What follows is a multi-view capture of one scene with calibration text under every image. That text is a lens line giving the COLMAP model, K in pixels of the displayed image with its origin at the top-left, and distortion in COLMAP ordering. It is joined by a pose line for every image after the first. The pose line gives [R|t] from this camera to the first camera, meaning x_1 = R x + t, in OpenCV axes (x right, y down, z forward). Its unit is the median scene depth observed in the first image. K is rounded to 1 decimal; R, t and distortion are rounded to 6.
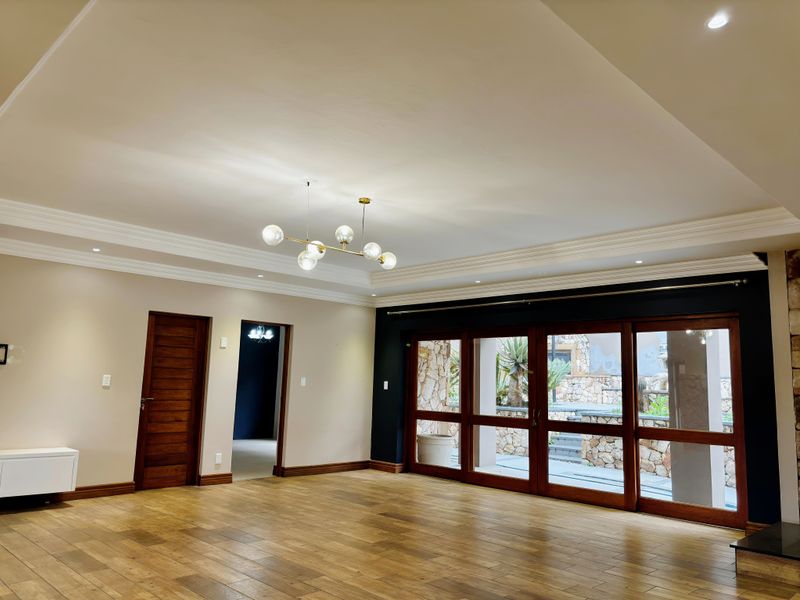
lens RADIAL K [[607.8, 0, 394.0], [0, 607.8, 306.2], [0, 0, 1]] dist [0.021562, -0.015293]
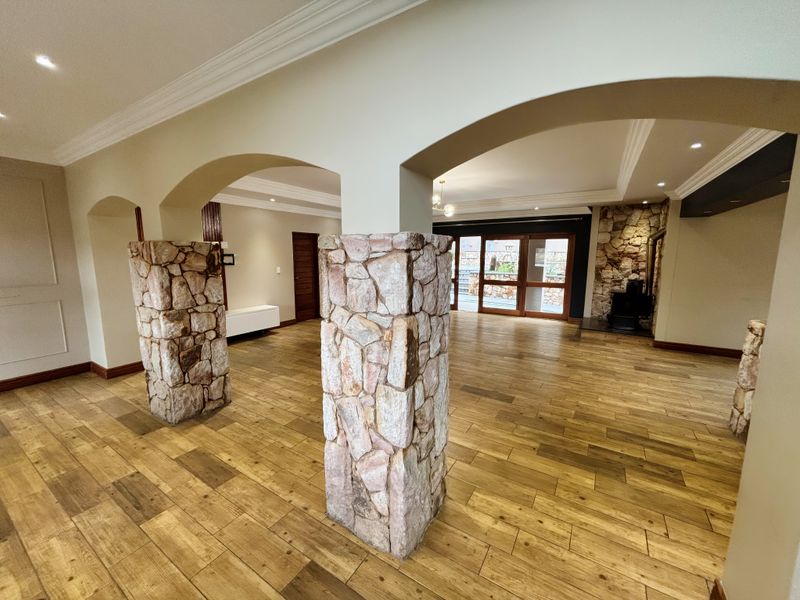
lens RADIAL K [[320.8, 0, 398.4], [0, 320.8, 304.9], [0, 0, 1]] dist [-0.000423, -0.000001]
pose [[0.974683, -0.059982, 0.215395, -0.356470], [-0.003356, 0.959311, 0.282333, -0.064877], [-0.223565, -0.275908, 0.934823, -0.063037]]
